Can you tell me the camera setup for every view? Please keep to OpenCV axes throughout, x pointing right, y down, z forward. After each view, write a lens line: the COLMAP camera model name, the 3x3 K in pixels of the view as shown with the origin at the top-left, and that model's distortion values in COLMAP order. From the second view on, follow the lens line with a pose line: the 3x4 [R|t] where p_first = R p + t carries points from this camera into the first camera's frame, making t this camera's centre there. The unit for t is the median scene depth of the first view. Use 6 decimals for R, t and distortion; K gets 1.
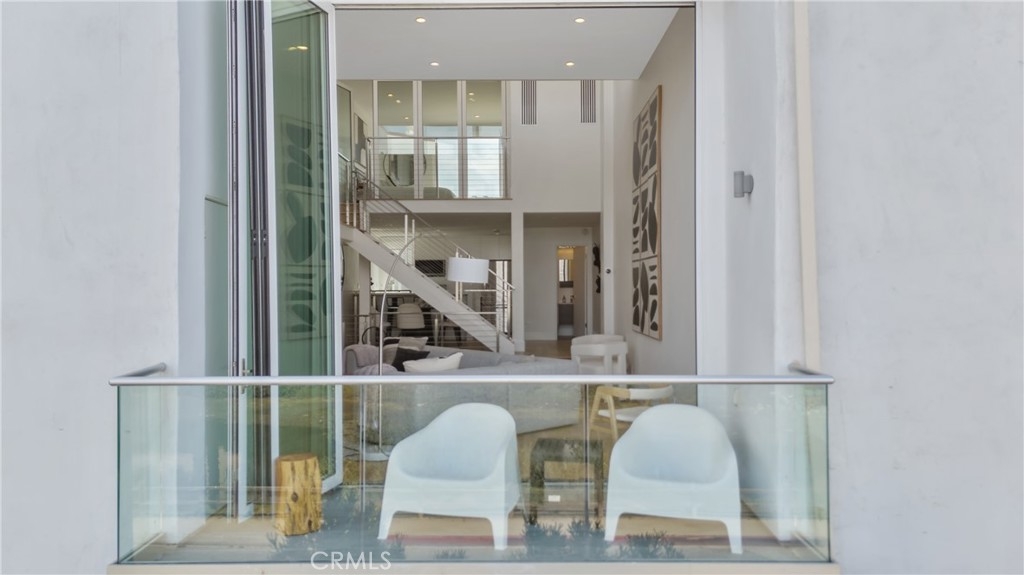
lens RADIAL K [[765.7, 0, 512.0], [0, 765.7, 287.5], [0, 0, 1]] dist [0.048242, -0.002311]
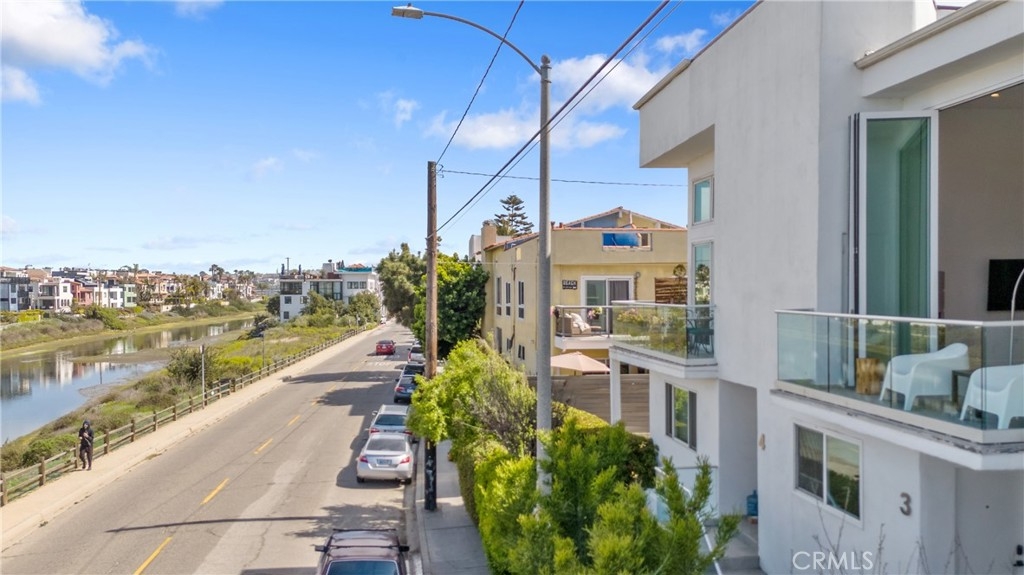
lens RADIAL K [[774.1, 0, 514.3], [0, 774.1, 301.5], [0, 0, 1]] dist [0.050342, -0.001281]
pose [[0.155766, 0.021414, -0.987562, 0.797411], [0.000044, 0.999765, 0.021685, 0.012237], [0.987794, -0.003422, 0.155729, -0.124865]]
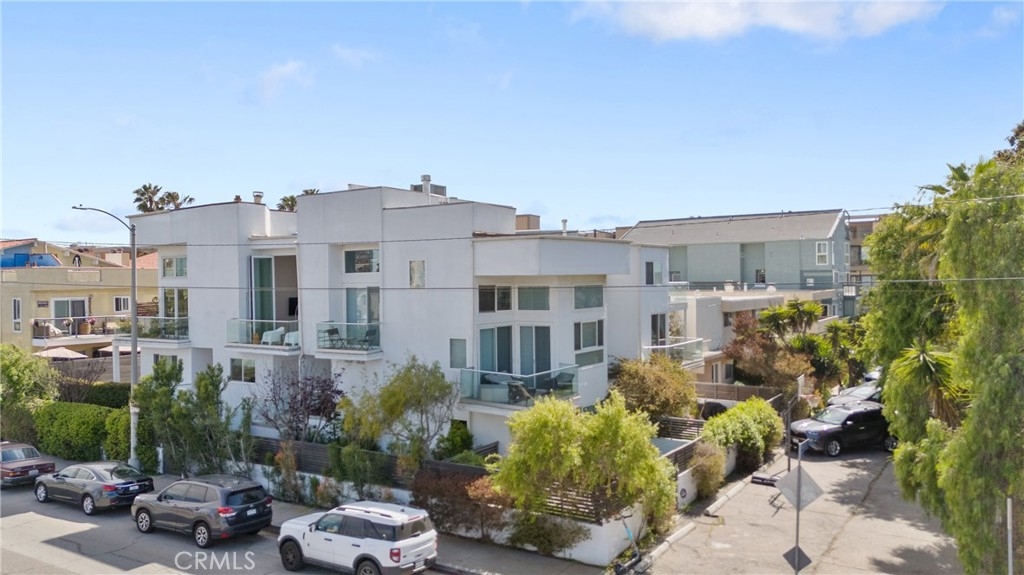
lens RADIAL K [[747.3, 0, 520.3], [0, 747.3, 290.1], [0, 0, 1]] dist [0.040099, -0.001870]
pose [[0.843955, 0.004454, -0.536395, 2.473621], [0.002103, 0.999930, 0.011611, -0.105089], [0.536409, -0.010927, 0.843887, -1.561325]]
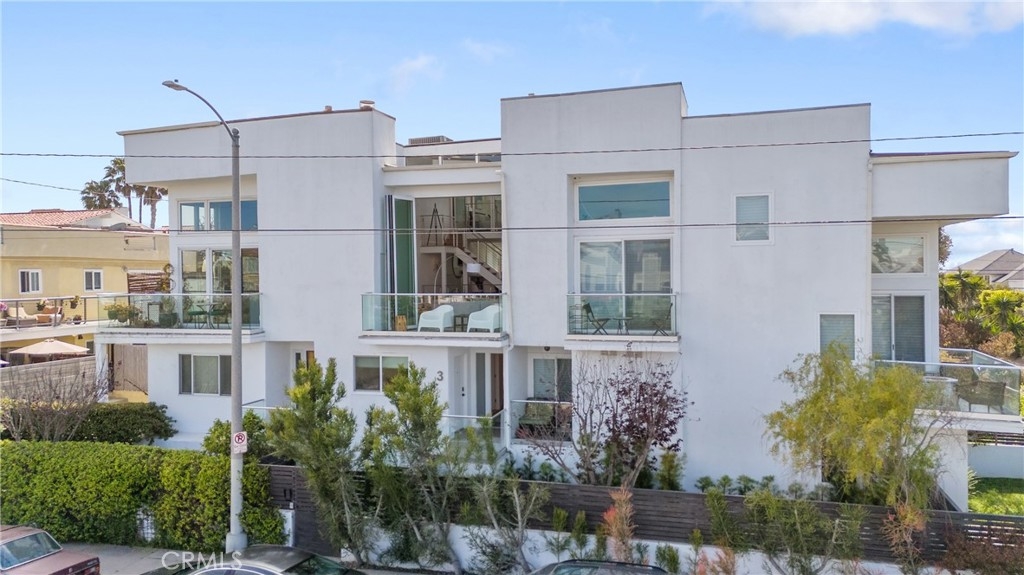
lens RADIAL K [[749.2, 0, 513.3], [0, 749.2, 272.8], [0, 0, 1]] dist [0.073309, -0.053740]
pose [[0.960957, -0.002954, -0.276684, 0.710729], [0.002935, 0.999996, -0.000484, -0.002165], [0.276684, -0.000347, 0.960961, -1.363198]]
